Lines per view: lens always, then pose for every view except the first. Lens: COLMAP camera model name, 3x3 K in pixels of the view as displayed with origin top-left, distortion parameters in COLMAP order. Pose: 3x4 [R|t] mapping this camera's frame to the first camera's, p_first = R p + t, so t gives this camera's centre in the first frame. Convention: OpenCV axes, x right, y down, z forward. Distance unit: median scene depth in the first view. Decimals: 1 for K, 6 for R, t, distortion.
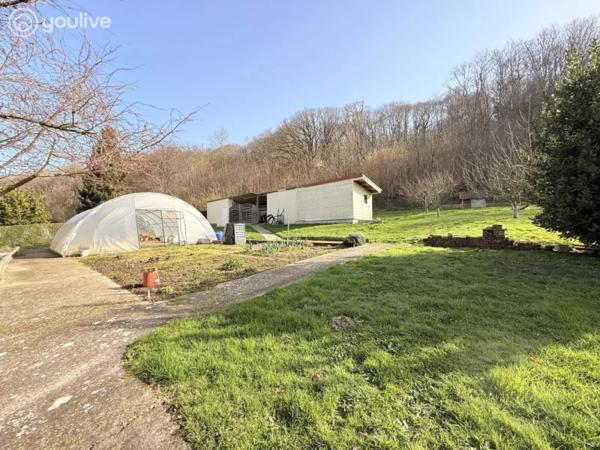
lens RADIAL K [[242.1, 0, 297.4], [0, 242.1, 224.5], [0, 0, 1]] dist [0.013655, -0.000534]
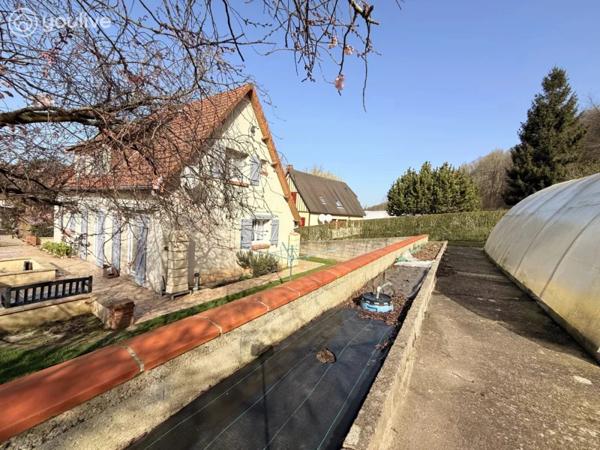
lens RADIAL K [[242.1, 0, 299.3], [0, 242.1, 221.3], [0, 0, 1]] dist [0.013655, -0.000534]
pose [[0.175480, 0.042651, -0.983559, -1.338191], [-0.013653, 0.999070, 0.040887, 0.009938], [0.984388, 0.006253, 0.175900, 1.174396]]
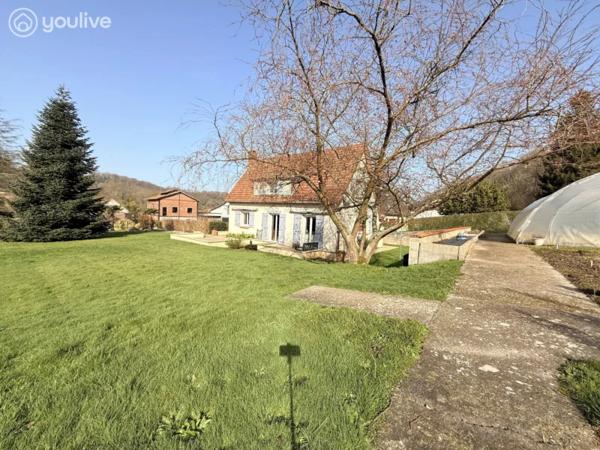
lens RADIAL K [[242.1, 0, 297.7], [0, 242.1, 222.0], [0, 0, 1]] dist [0.013655, -0.000534]
pose [[0.065116, 0.039197, -0.997108, 0.016033], [0.001255, 0.999224, 0.039362, 0.001035], [0.997877, -0.003815, 0.065016, 0.012902]]
